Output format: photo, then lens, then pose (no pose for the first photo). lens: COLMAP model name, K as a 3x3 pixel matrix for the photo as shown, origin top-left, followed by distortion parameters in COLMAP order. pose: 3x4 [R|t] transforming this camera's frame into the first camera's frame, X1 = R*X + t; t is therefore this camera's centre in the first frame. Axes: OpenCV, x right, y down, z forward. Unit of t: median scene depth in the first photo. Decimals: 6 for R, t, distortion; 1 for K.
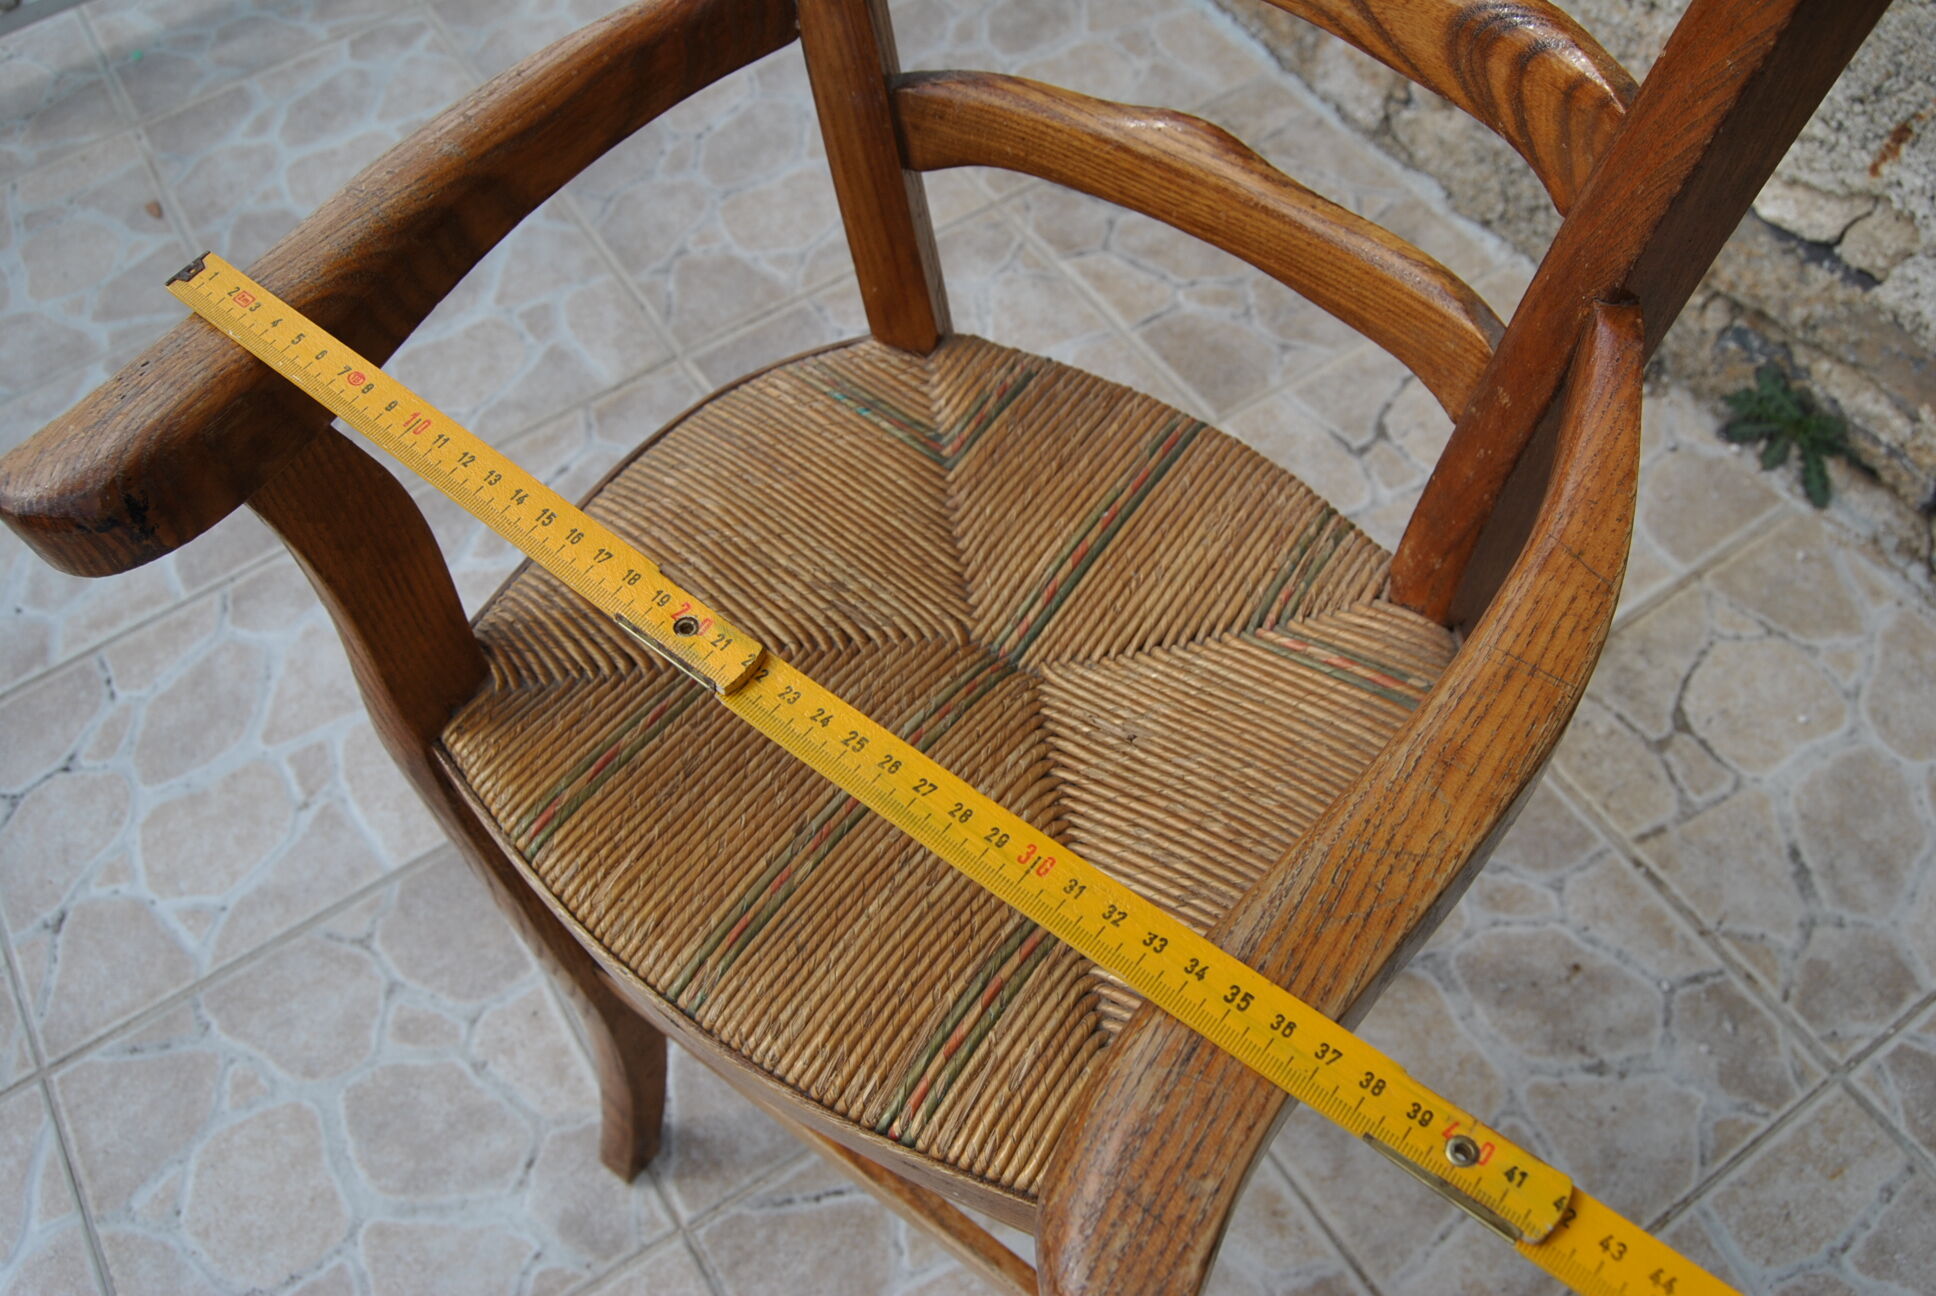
lens RADIAL K [[1547.5, 0, 983.6], [0, 1547.5, 638.3], [0, 0, 1]] dist [-0.098191, 0.039796]
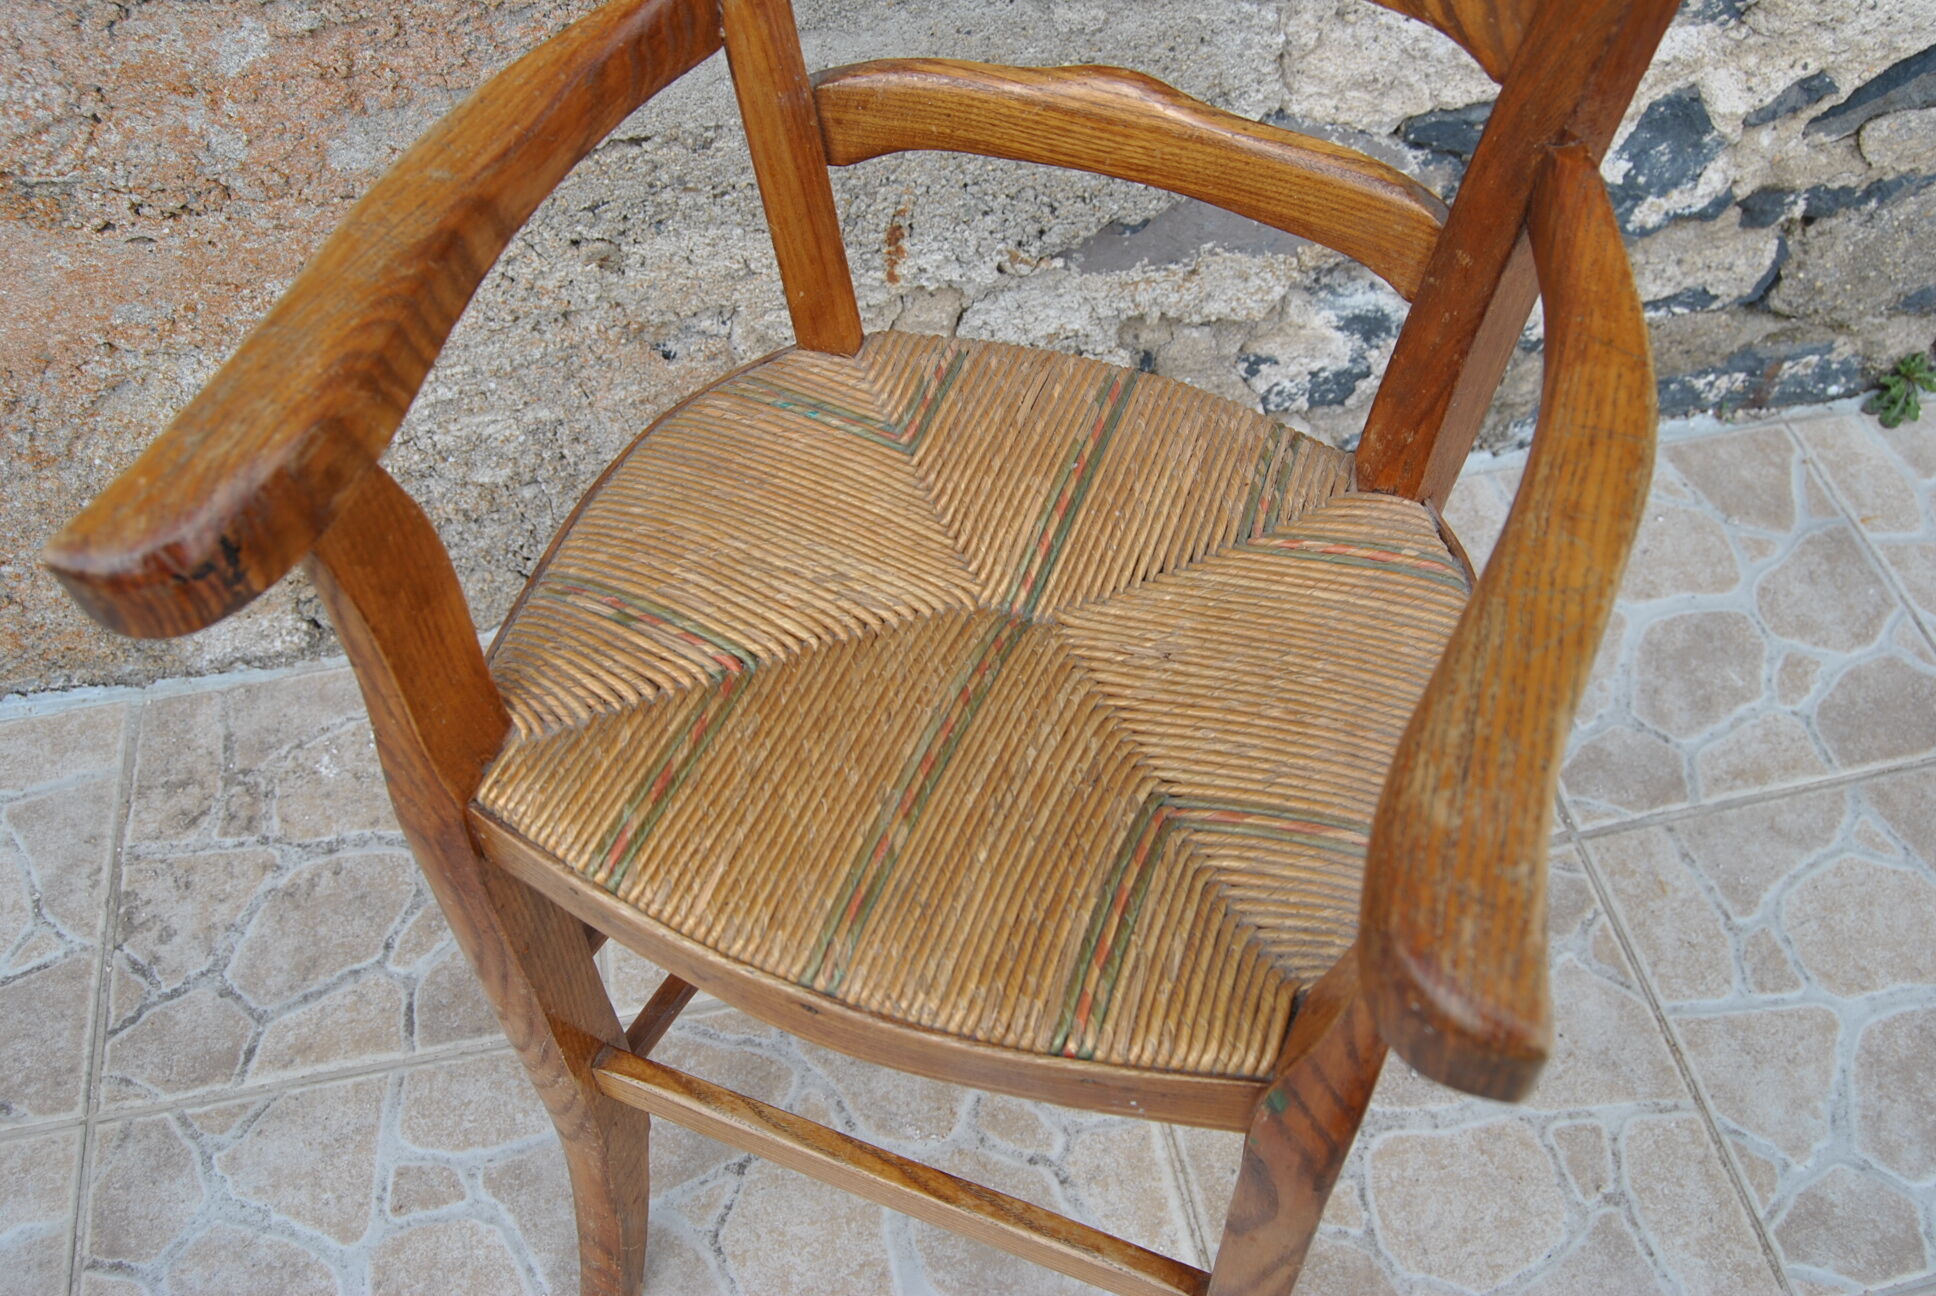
lens RADIAL K [[1679.2, 0, 986.4], [0, 1679.2, 639.3], [0, 0, 1]] dist [-0.086873, 0.035119]
pose [[0.360497, -0.718887, 0.594343, -0.312565], [0.779097, 0.582428, 0.231917, -0.665060], [-0.512884, 0.379446, 0.770046, 0.415371]]
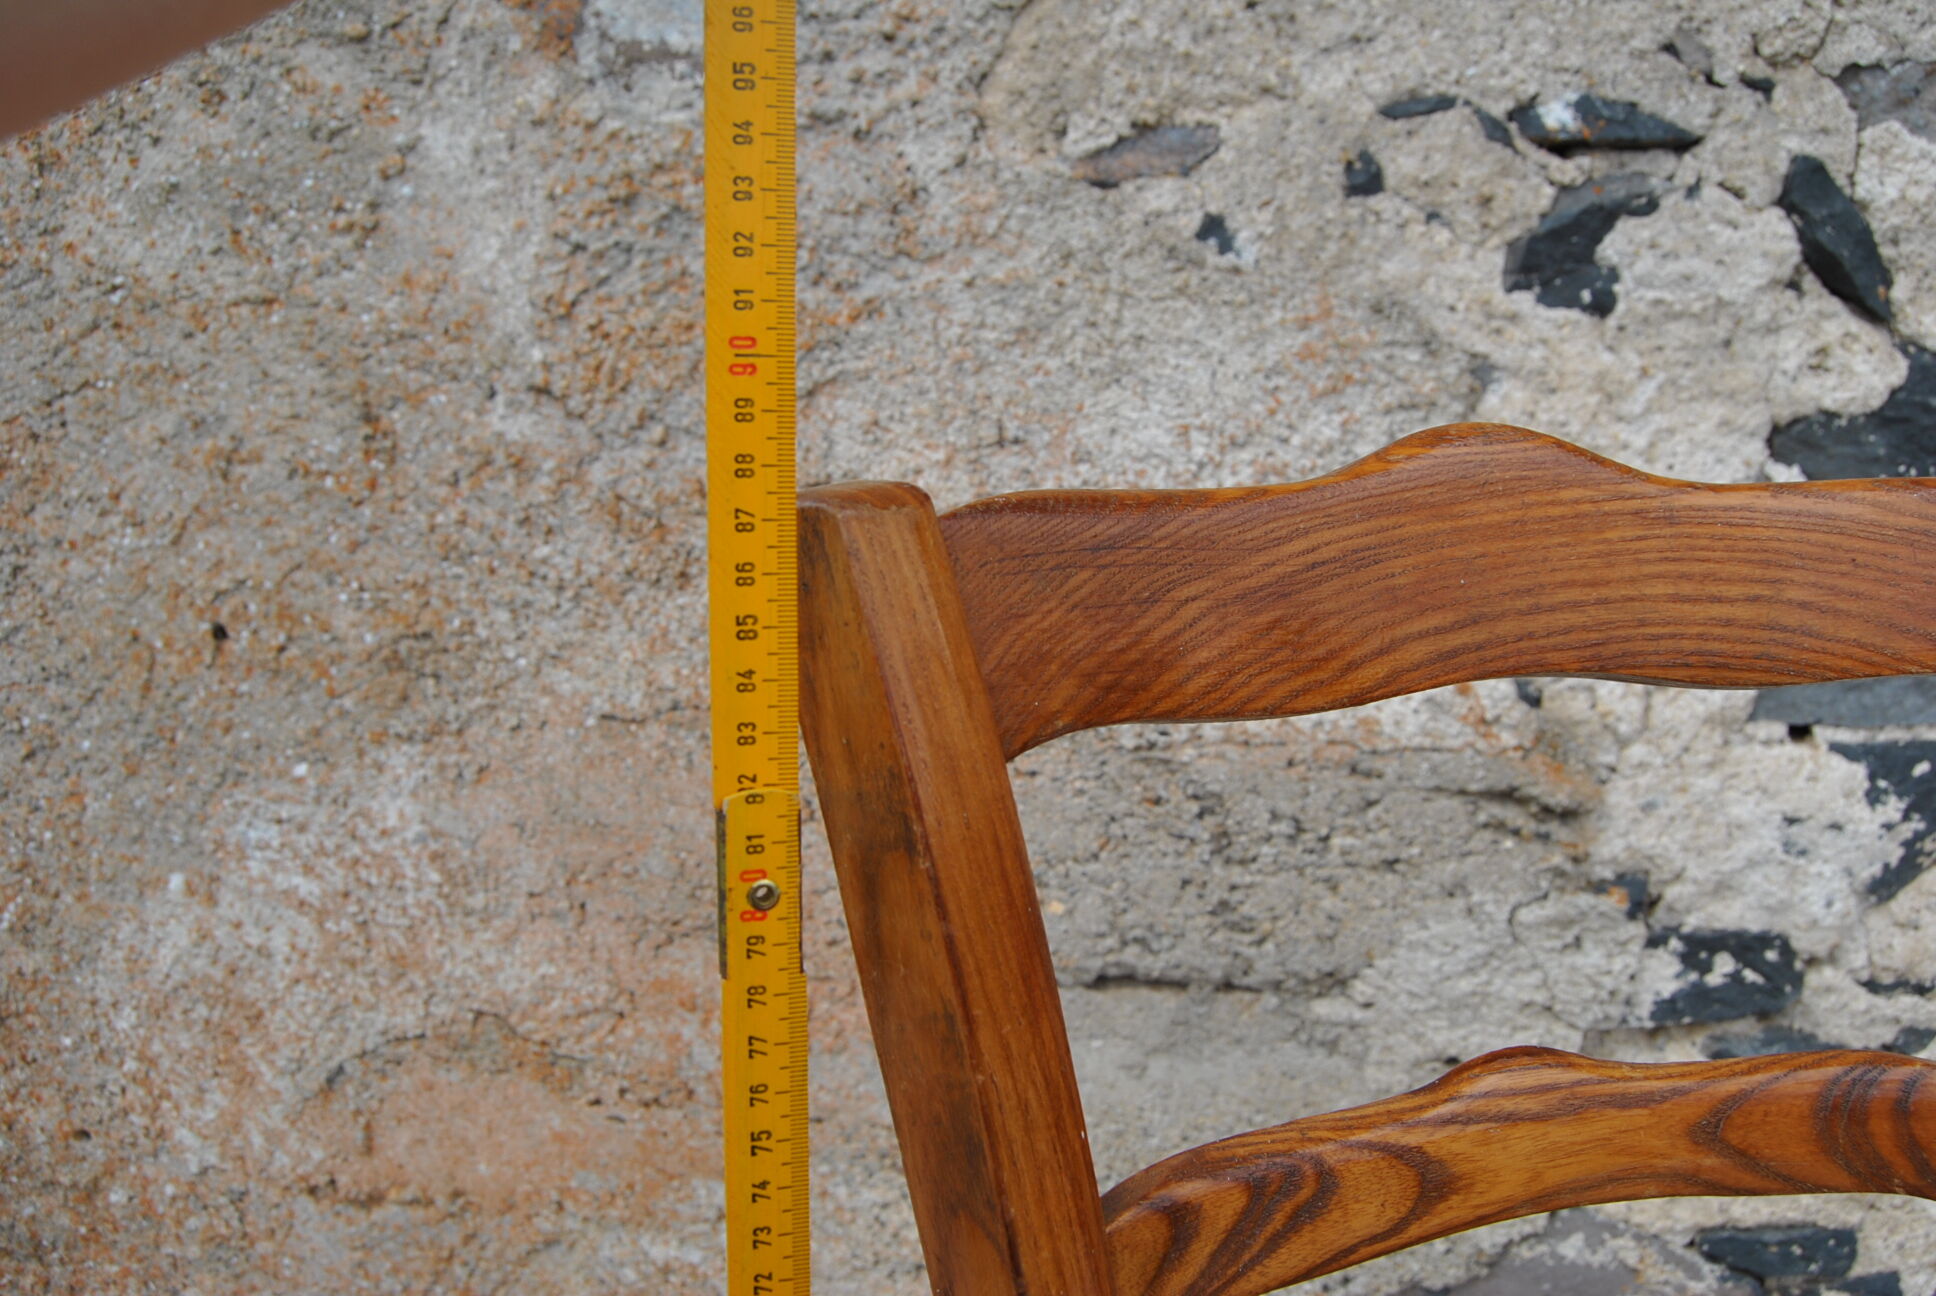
lens RADIAL K [[1547.5, 0, 983.6], [0, 1547.5, 638.3], [0, 0, 1]] dist [-0.098191, 0.039796]
pose [[0.631439, -0.061587, 0.772976, -0.528843], [0.632851, 0.616968, -0.467815, -0.347698], [-0.448090, 0.784575, 0.428553, 0.429762]]
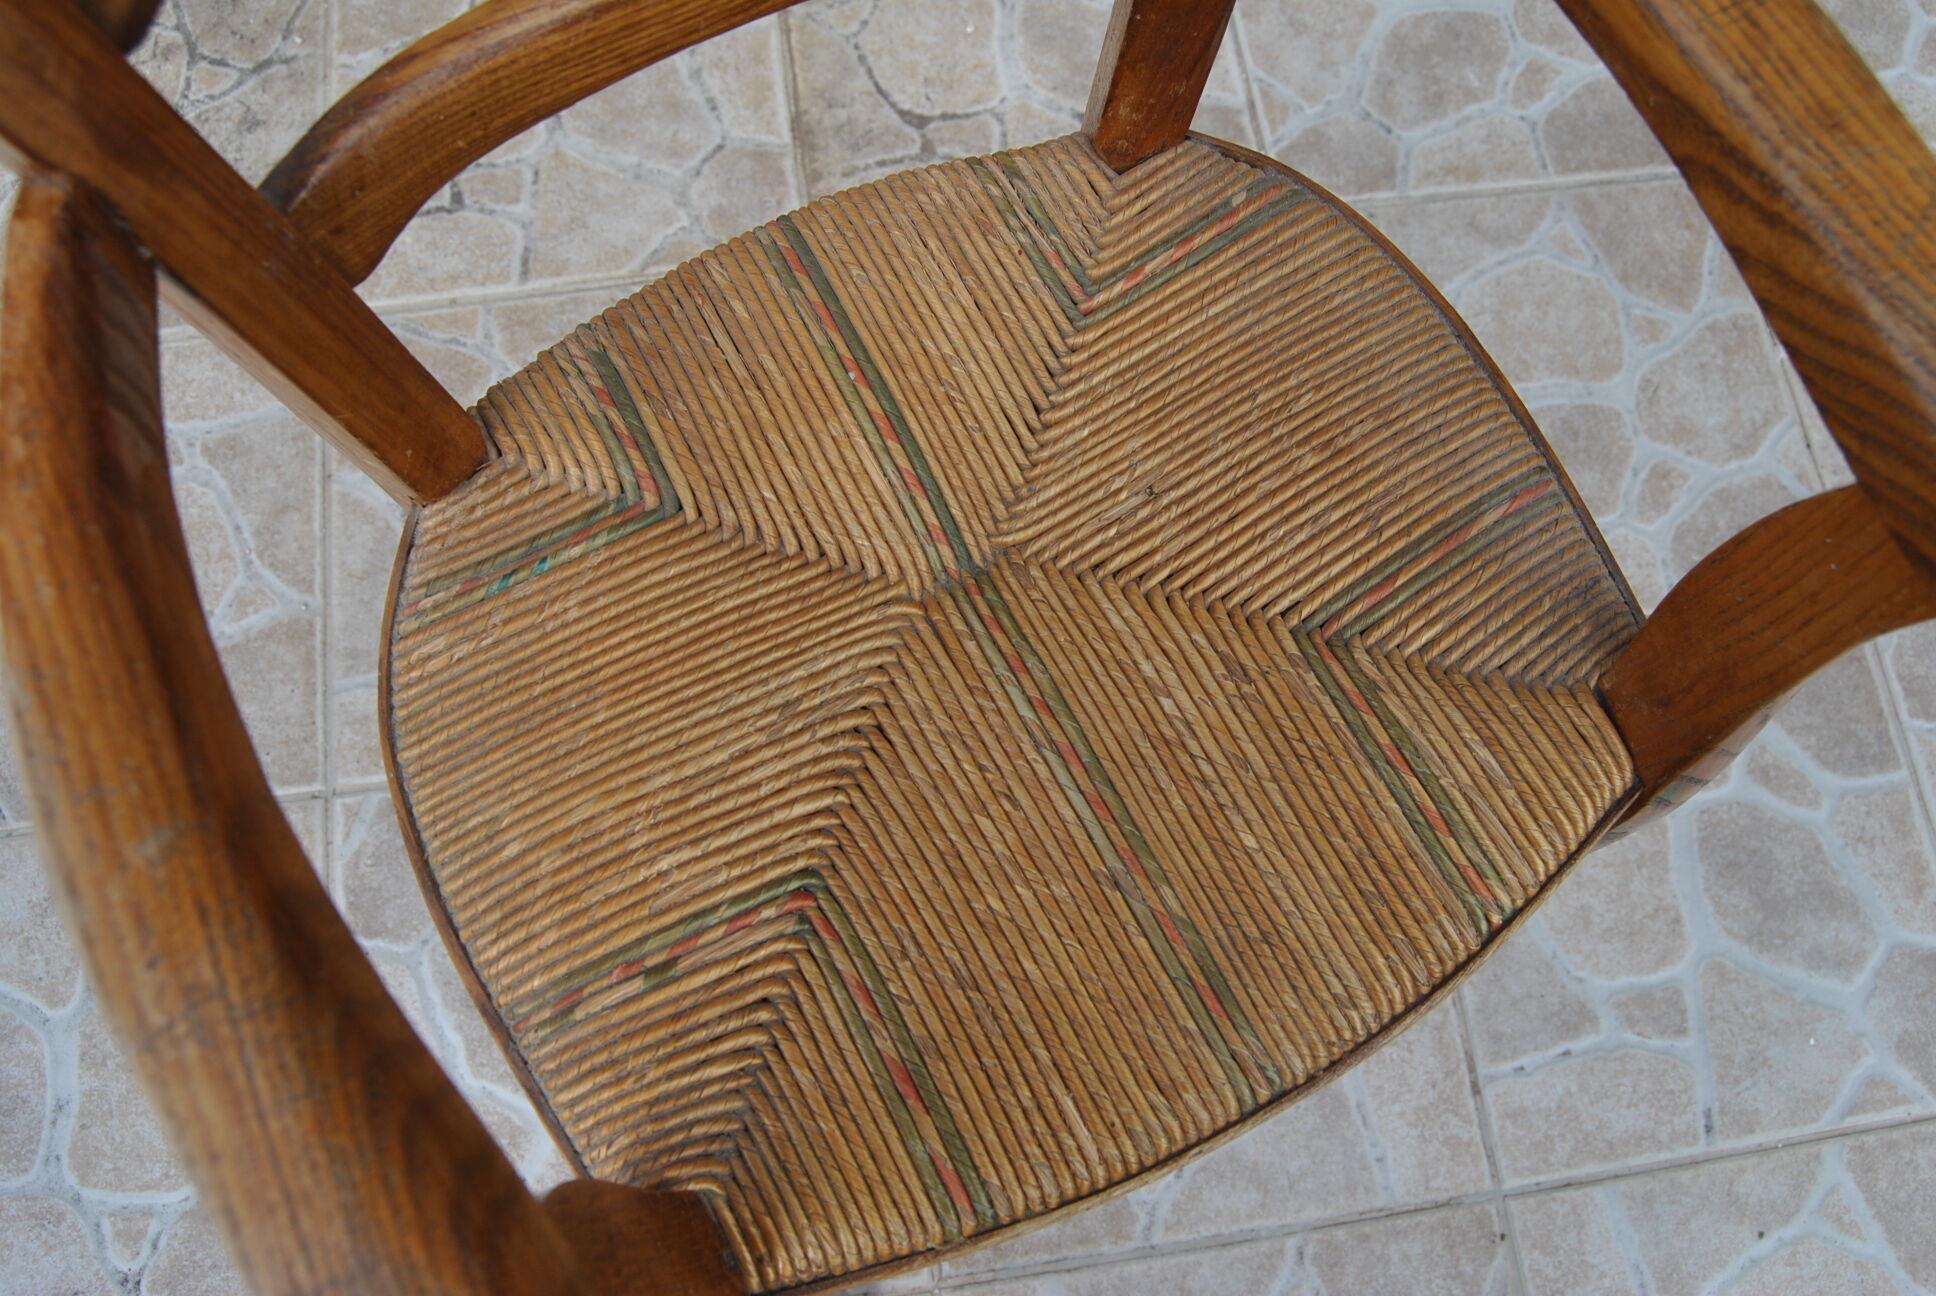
lens RADIAL K [[1563.5, 0, 985.8], [0, 1563.5, 638.7], [0, 0, 1]] dist [-0.098174, 0.042777]
pose [[0.414542, -0.842928, 0.342967, -0.287154], [0.732654, 0.532680, 0.423640, -0.303925], [-0.539790, 0.075659, 0.838393, 0.312443]]
